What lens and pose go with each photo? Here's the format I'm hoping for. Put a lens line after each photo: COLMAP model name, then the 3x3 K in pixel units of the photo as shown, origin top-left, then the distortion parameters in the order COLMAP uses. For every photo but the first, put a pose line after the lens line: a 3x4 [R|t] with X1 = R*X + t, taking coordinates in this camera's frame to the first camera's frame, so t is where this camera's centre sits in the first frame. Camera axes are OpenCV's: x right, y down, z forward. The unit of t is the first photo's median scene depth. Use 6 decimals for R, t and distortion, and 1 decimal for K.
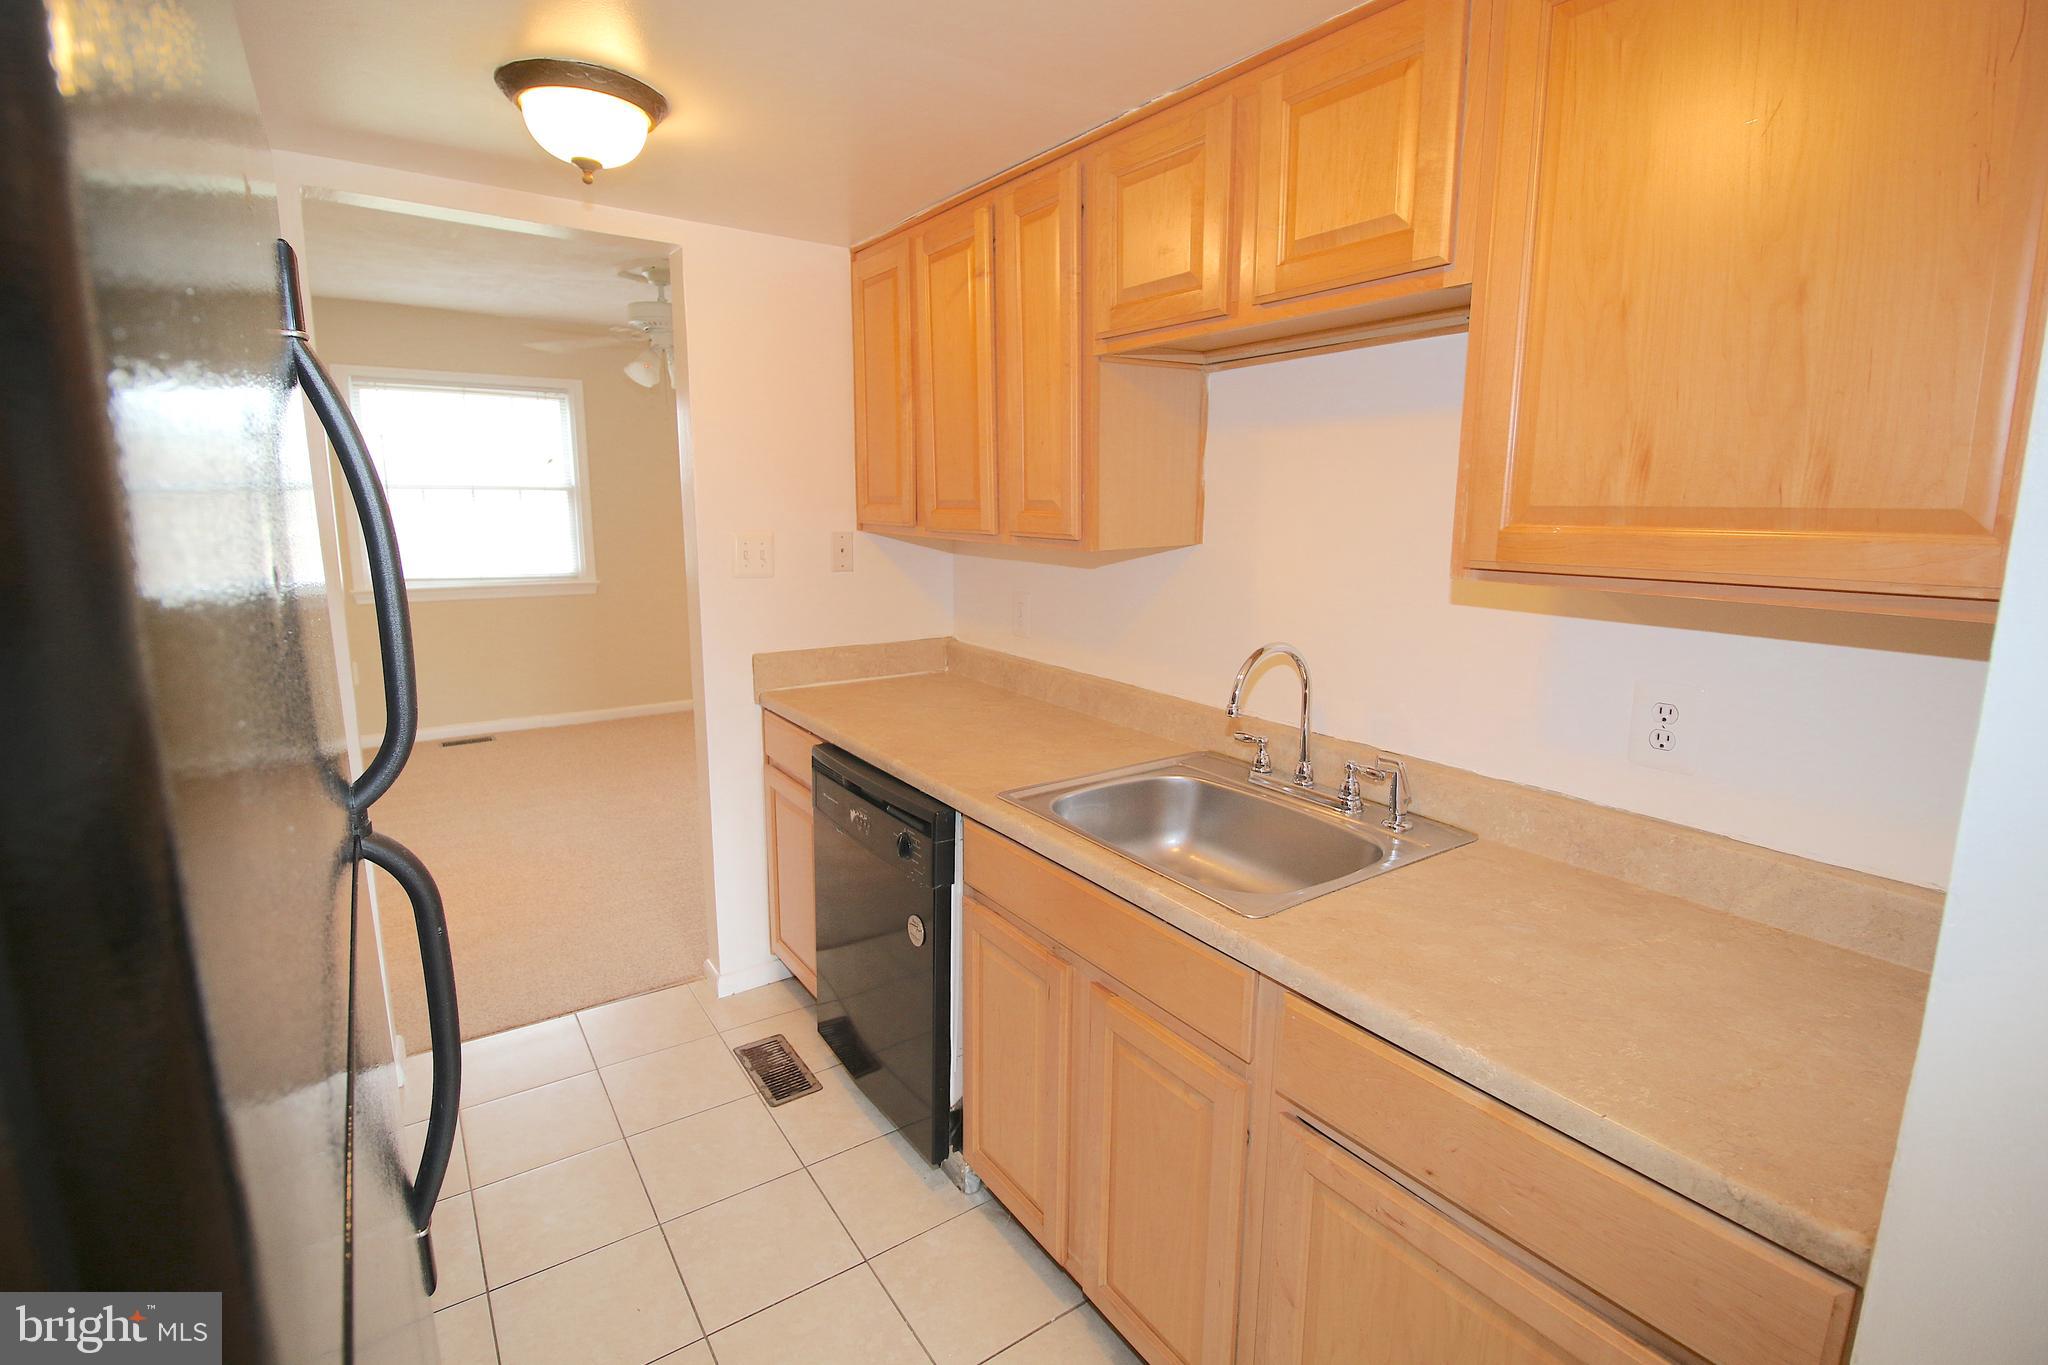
lens RADIAL K [[944.6, 0, 1009.7], [0, 944.6, 669.1], [0, 0, 1]] dist [0.002078, -0.008017]
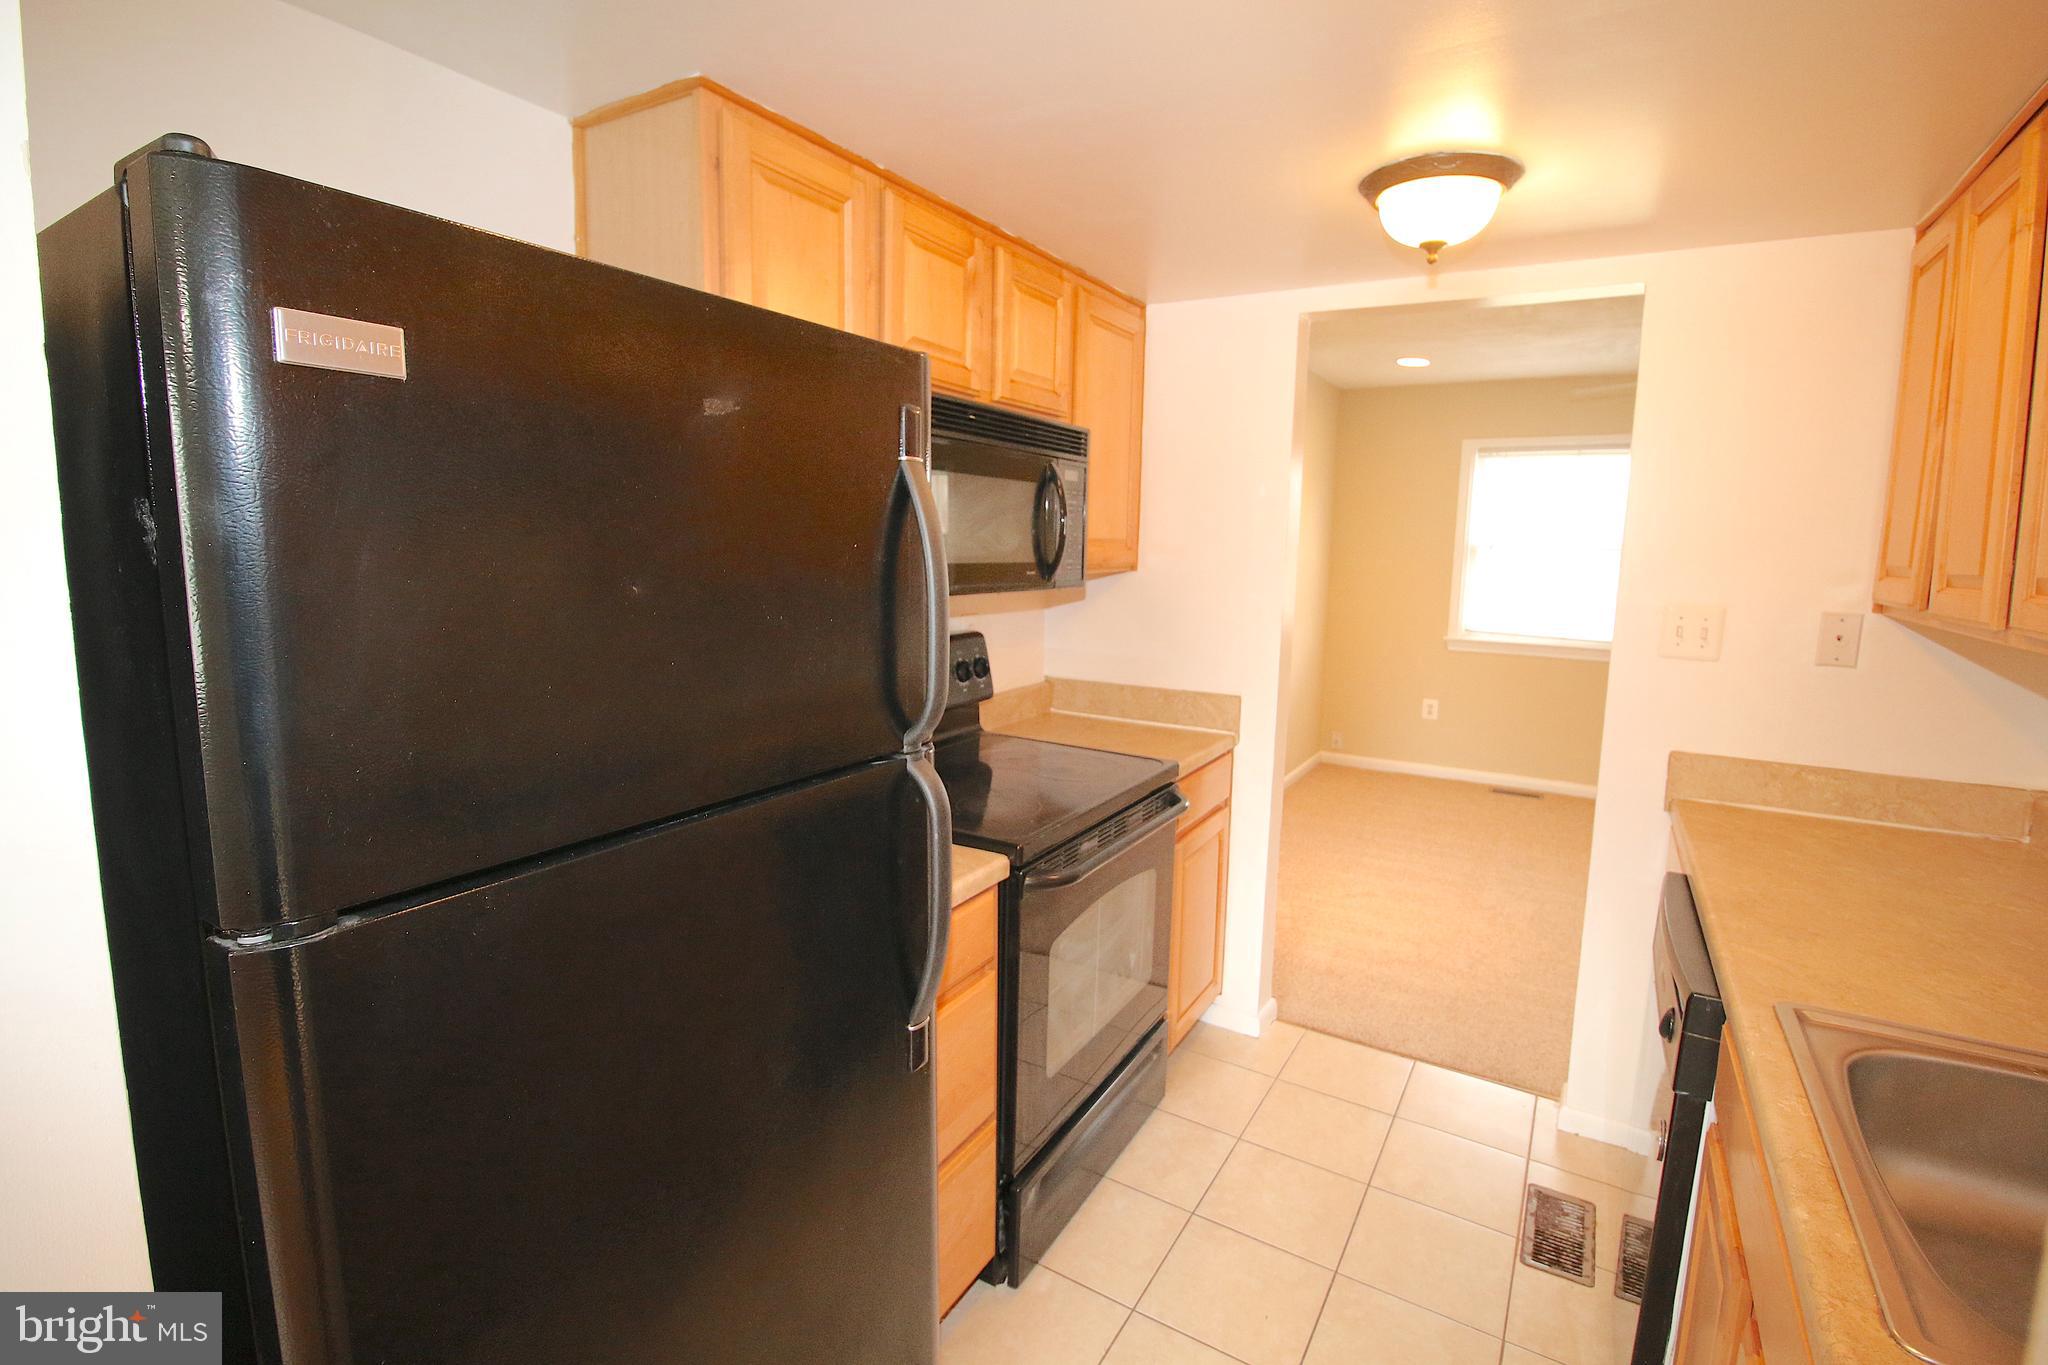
lens RADIAL K [[944.6, 0, 1021.7], [0, 944.6, 671.2], [0, 0, 1]] dist [0.002078, -0.008017]
pose [[0.414198, 0.126287, -0.901383, 0.253494], [-0.178934, 0.982300, 0.055401, -0.030979], [0.892425, 0.138341, 0.429464, 0.140537]]
